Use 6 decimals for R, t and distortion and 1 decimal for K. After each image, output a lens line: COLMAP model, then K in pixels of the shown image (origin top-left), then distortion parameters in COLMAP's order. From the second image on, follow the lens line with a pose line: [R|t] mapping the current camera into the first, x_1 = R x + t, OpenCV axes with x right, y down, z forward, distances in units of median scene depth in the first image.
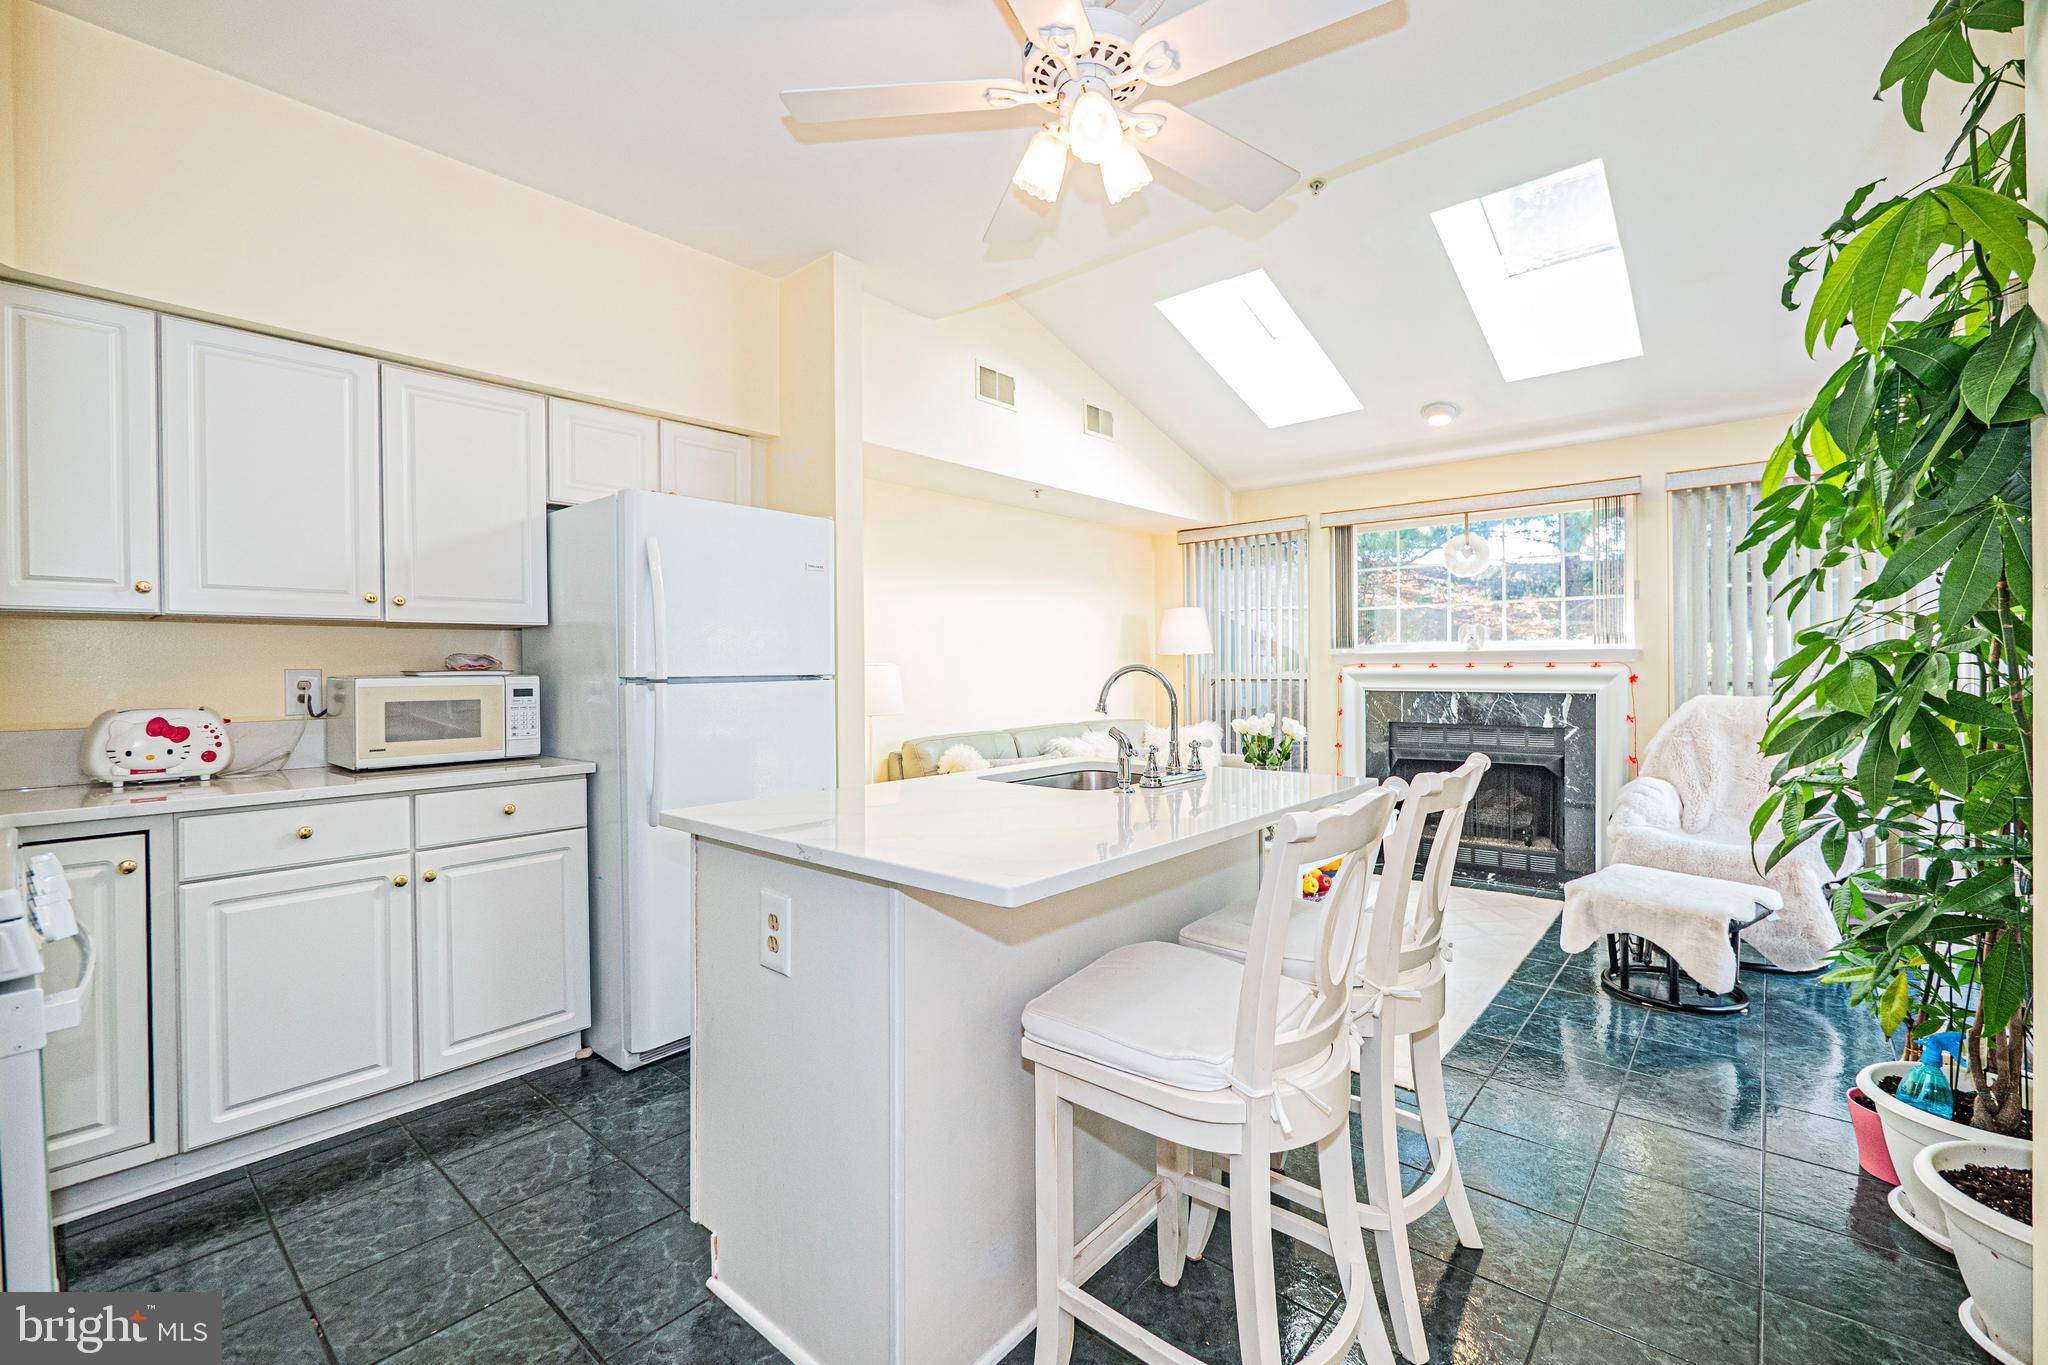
lens RADIAL K [[866.0, 0, 1022.2], [0, 866.0, 669.4], [0, 0, 1]] dist [-0.006751, 0.001140]
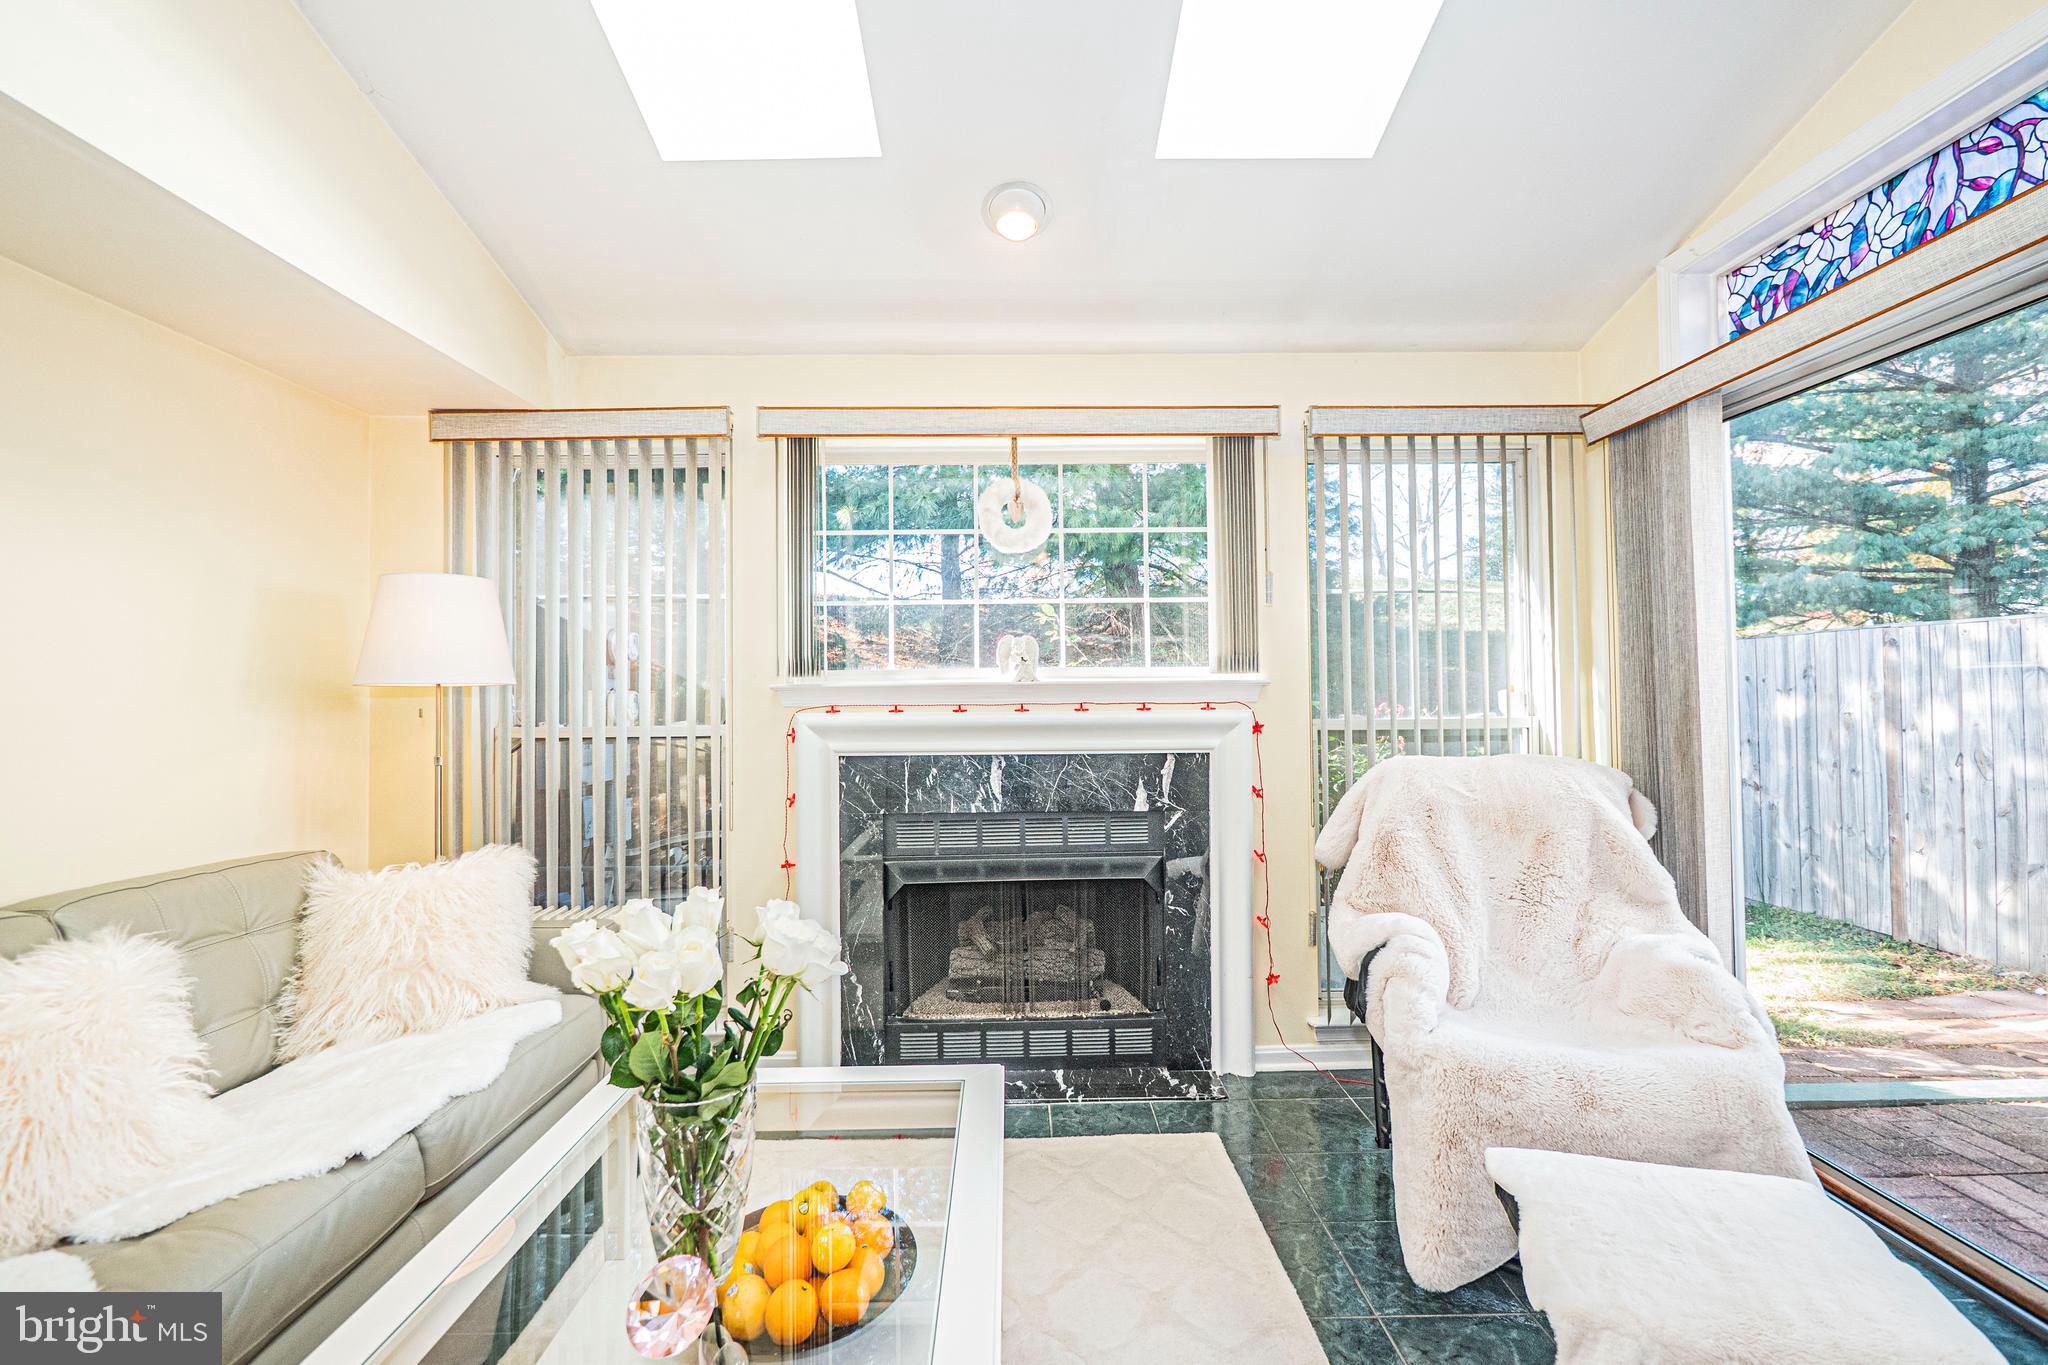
lens RADIAL K [[864.5, 0, 1020.4], [0, 864.5, 676.2], [0, 0, 1]] dist [-0.008161, 0.000653]
pose [[0.748362, 0.014298, 0.663137, 0.154838], [0.007238, 0.999532, -0.029718, -0.009658], [-0.663252, 0.027040, 0.747908, 0.635718]]
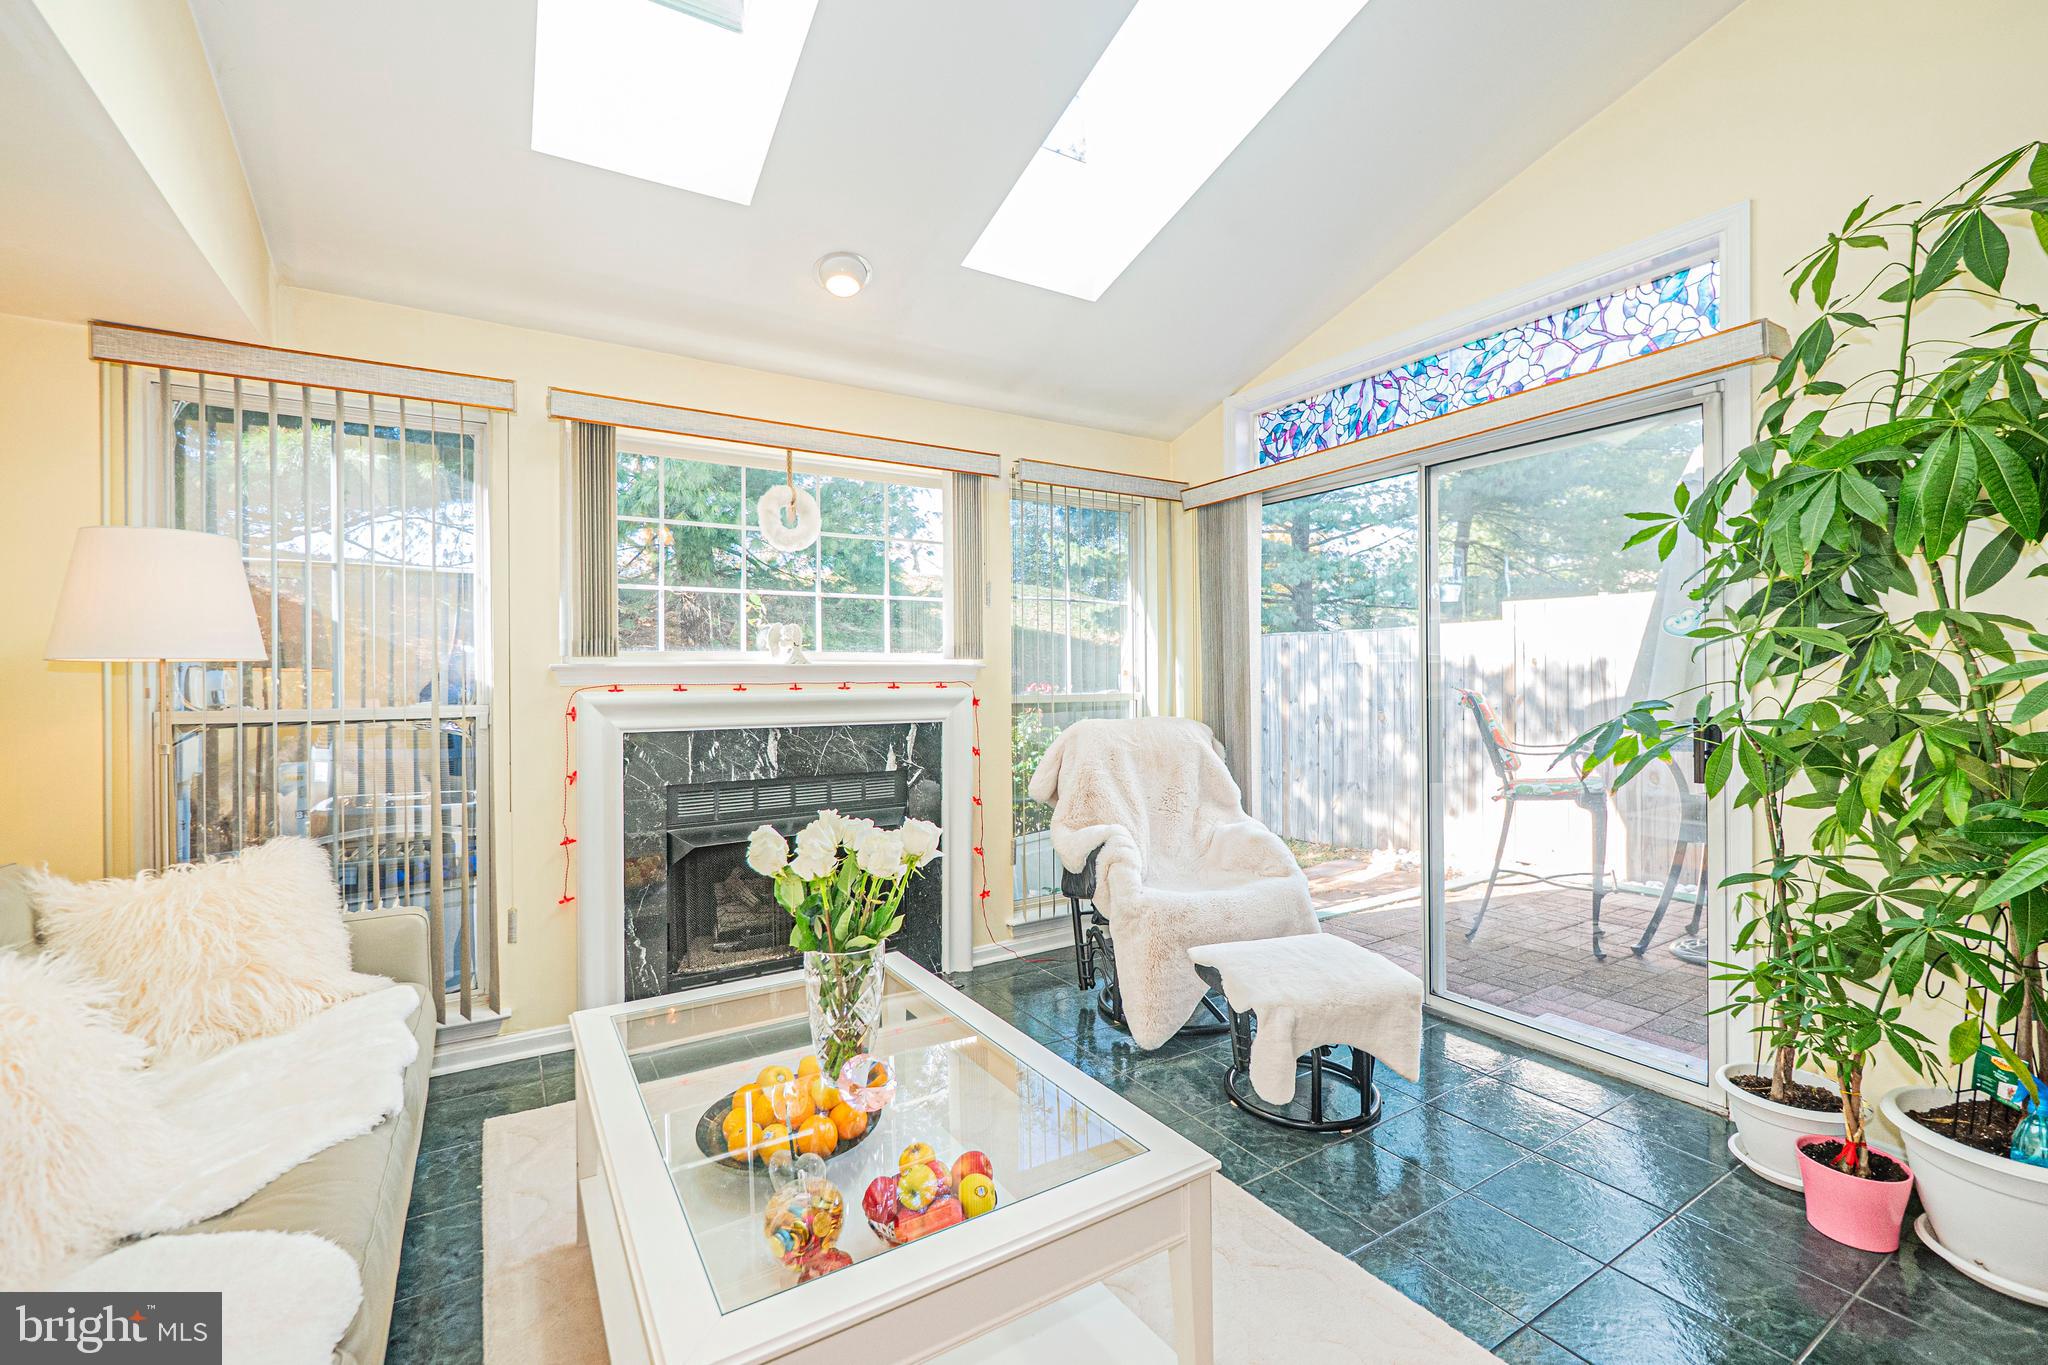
lens RADIAL K [[864.5, 0, 1020.4], [0, 864.5, 676.2], [0, 0, 1]] dist [-0.008161, 0.000653]
pose [[0.299798, 0.004921, 0.953990, -0.060617], [0.008312, 0.999935, -0.007770, -0.006871], [-0.953967, 0.010259, 0.299737, 0.709549]]
